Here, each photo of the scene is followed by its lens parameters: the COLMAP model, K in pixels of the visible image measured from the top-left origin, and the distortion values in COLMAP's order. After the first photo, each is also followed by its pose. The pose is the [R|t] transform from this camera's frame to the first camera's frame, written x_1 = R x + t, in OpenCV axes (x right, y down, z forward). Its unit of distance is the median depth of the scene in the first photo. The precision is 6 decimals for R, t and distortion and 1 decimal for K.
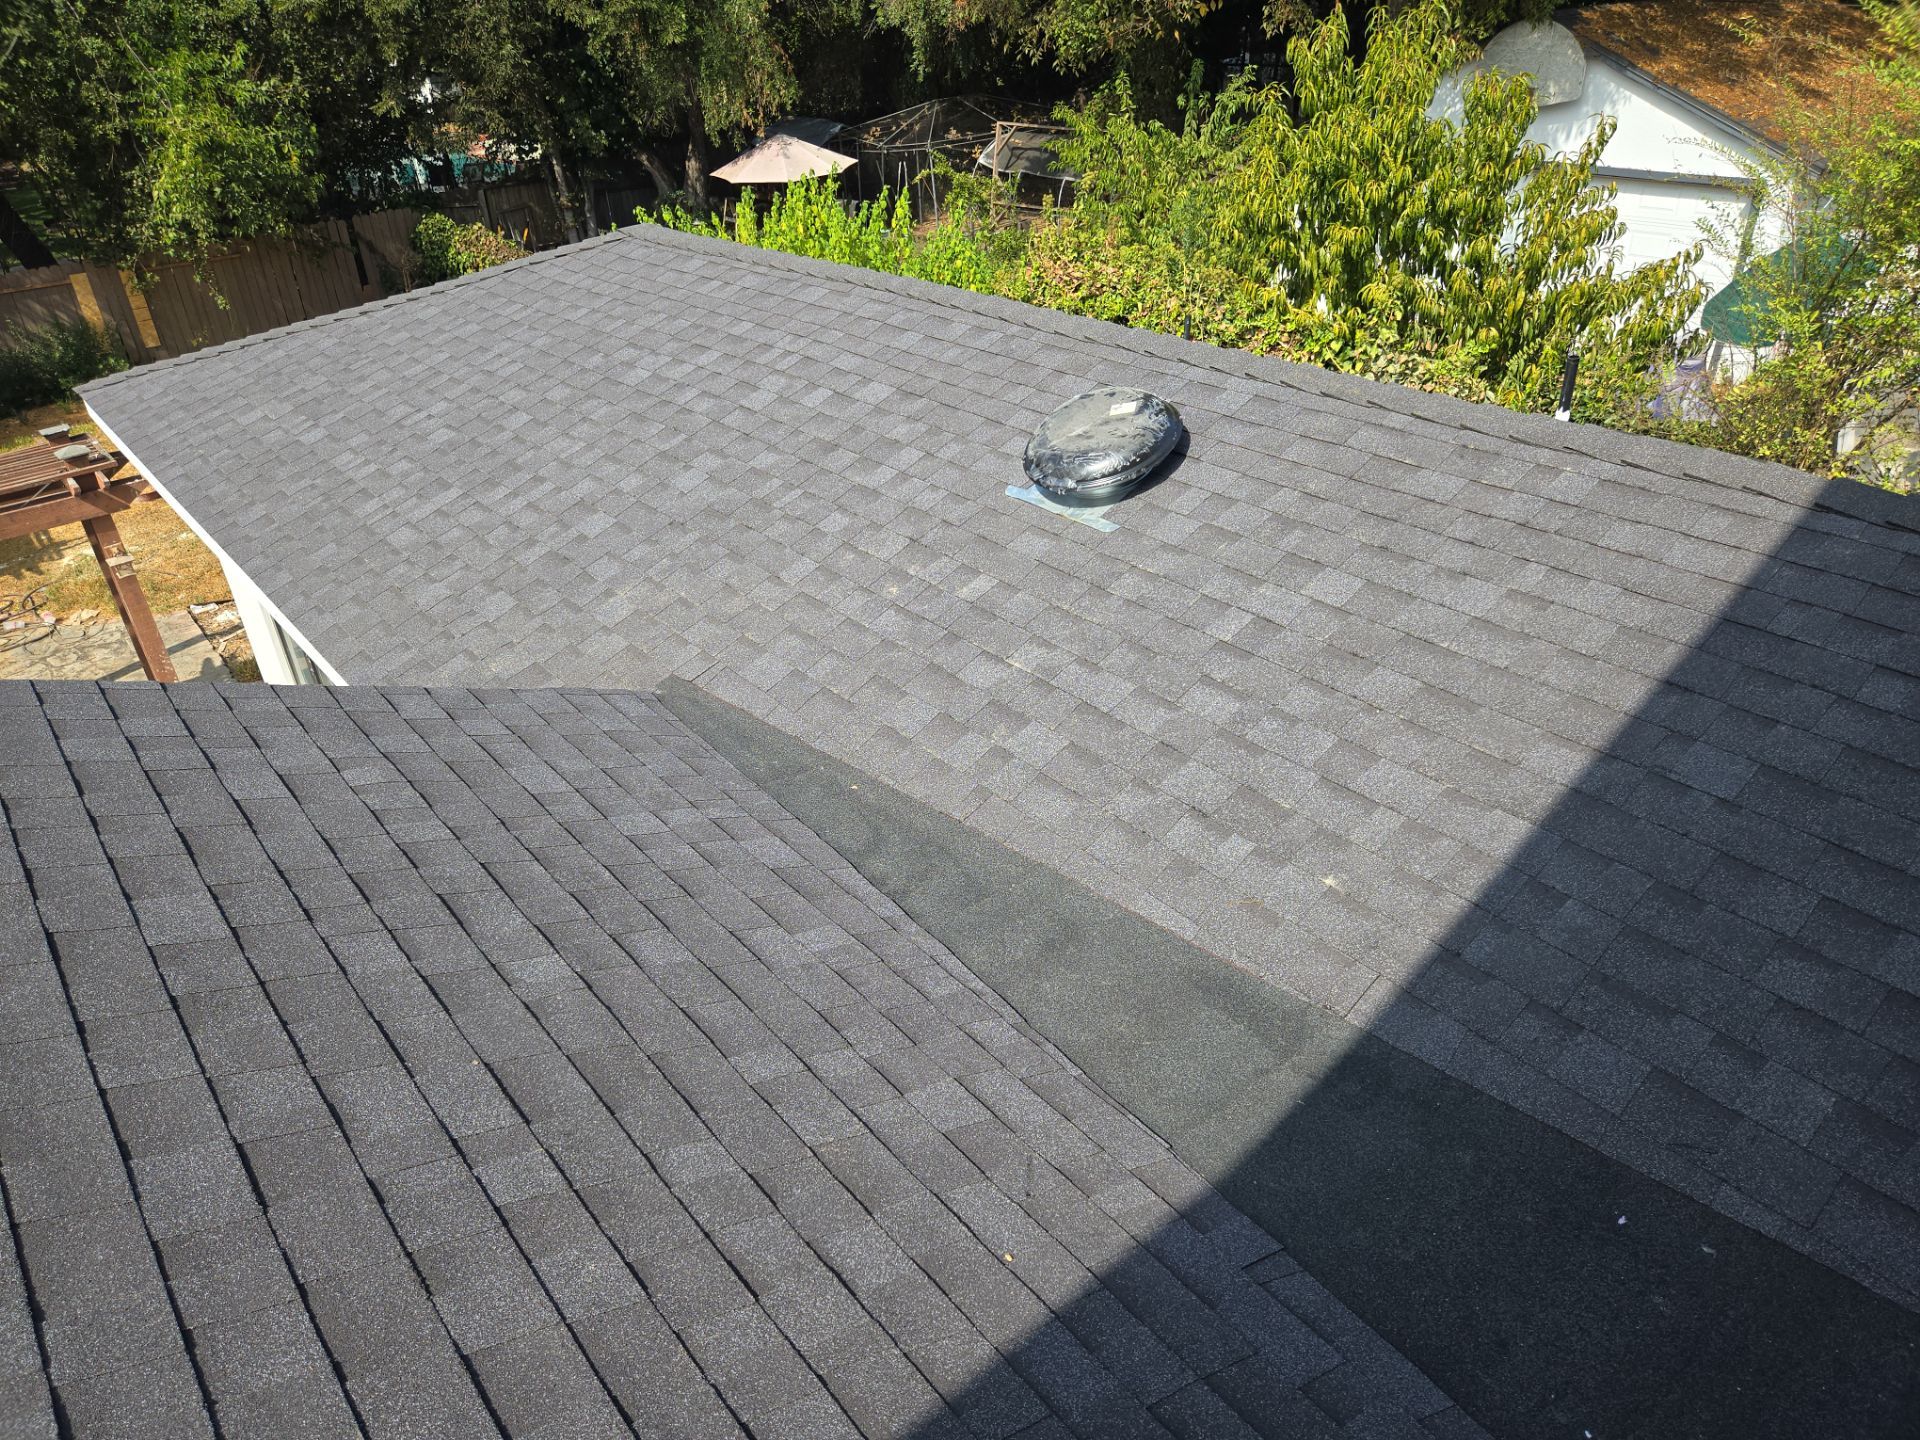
lens RADIAL K [[1282.3, 0, 968.9], [0, 1282.3, 717.7], [0, 0, 1]] dist [0.092160, -0.079357]
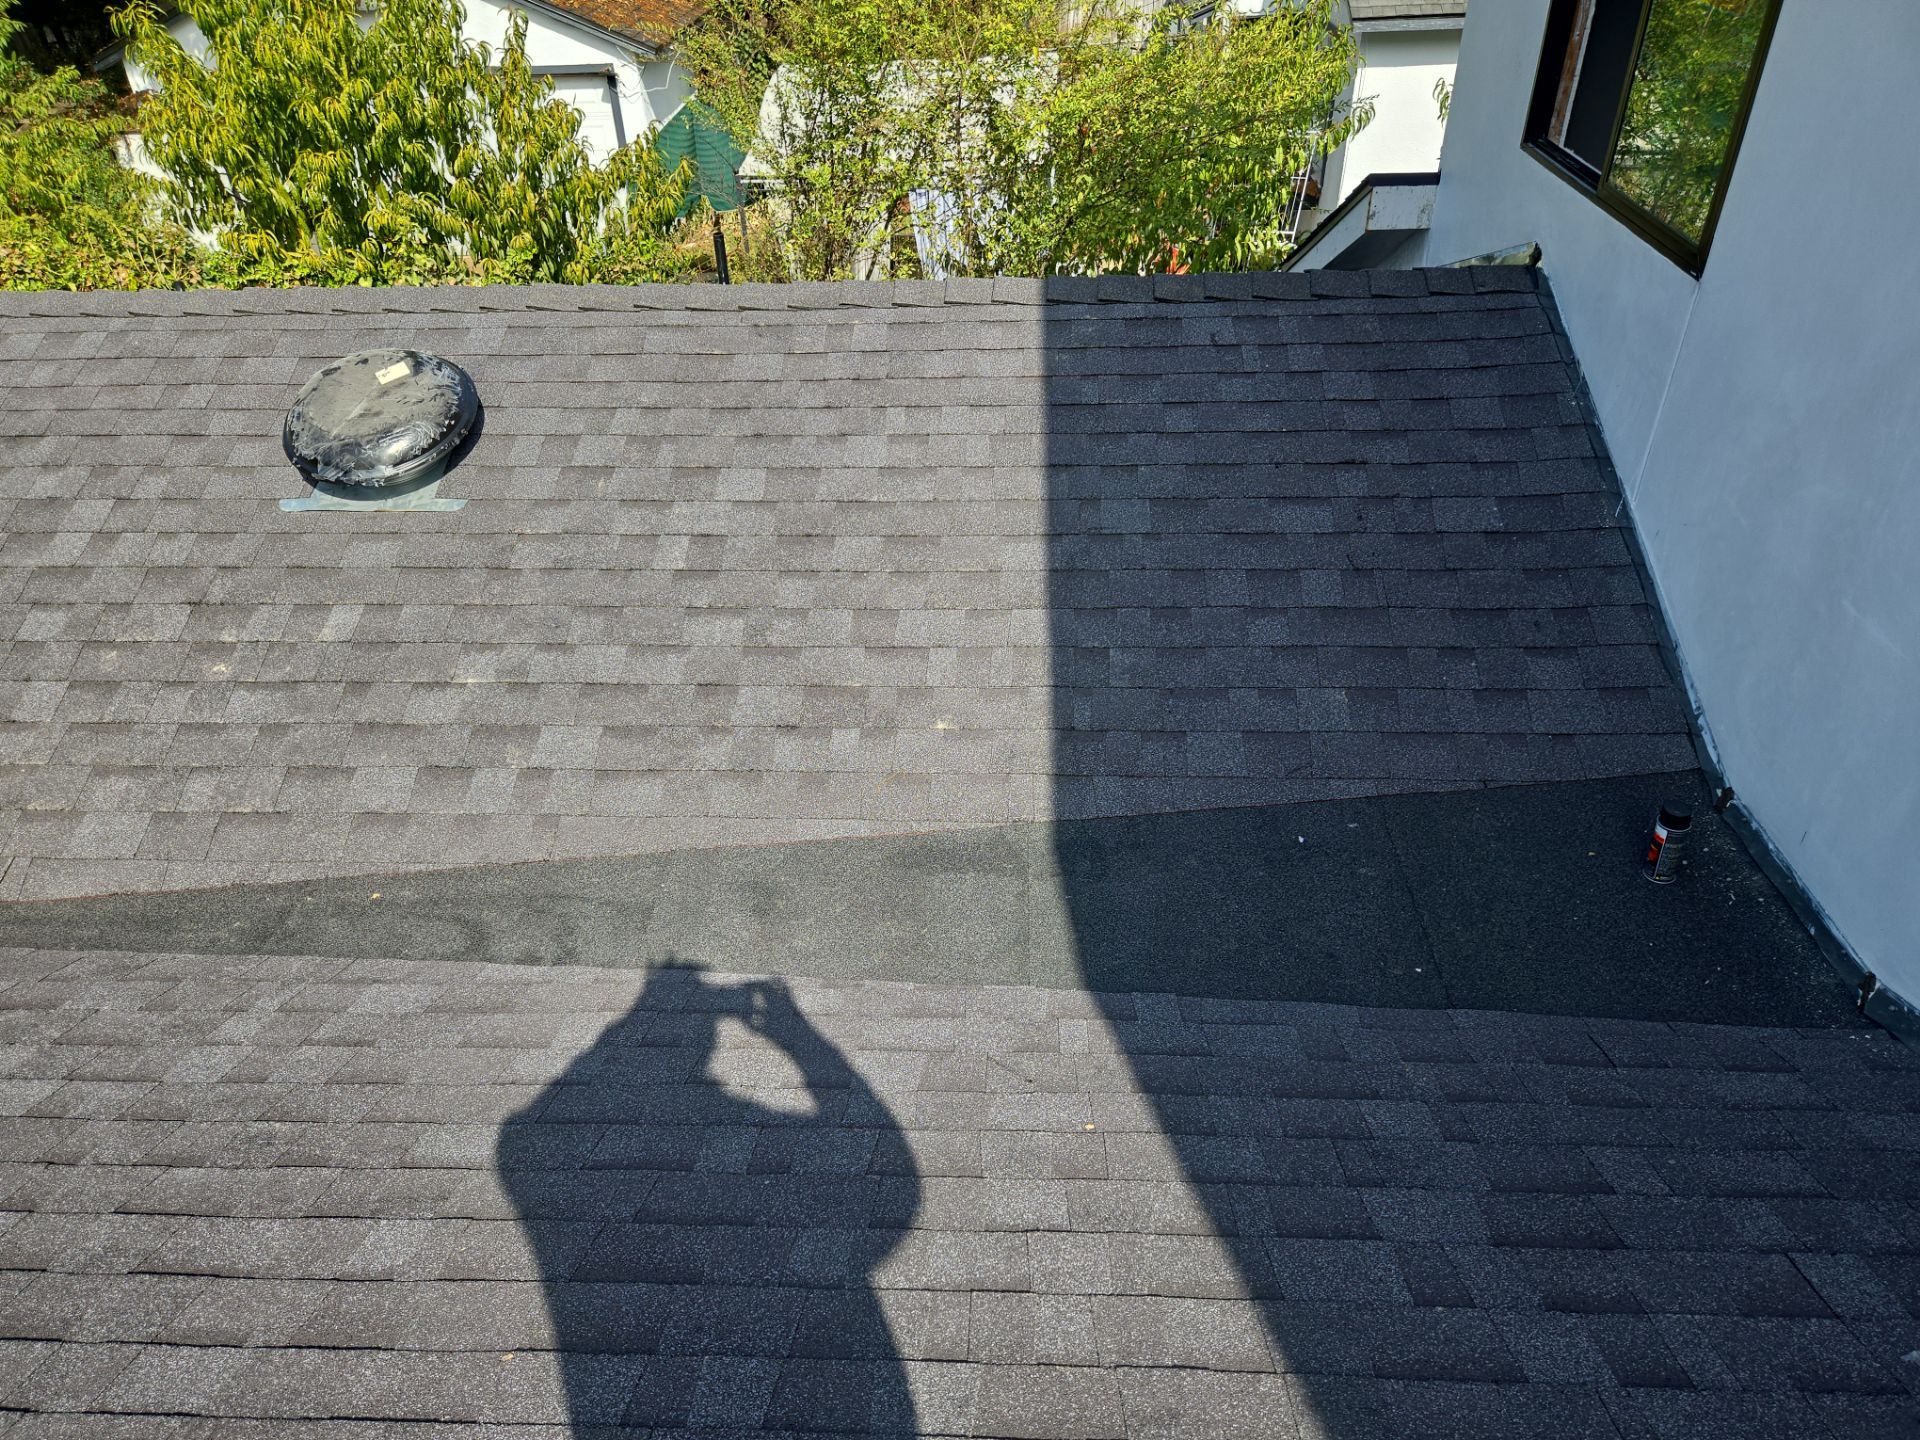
lens RADIAL K [[1282.3, 0, 968.9], [0, 1282.3, 717.7], [0, 0, 1]] dist [0.092160, -0.079357]
pose [[0.678955, -0.413070, 0.606954, -0.289320], [0.379165, 0.905210, 0.191909, -0.062624], [-0.628693, 0.099838, 0.771218, 0.129146]]
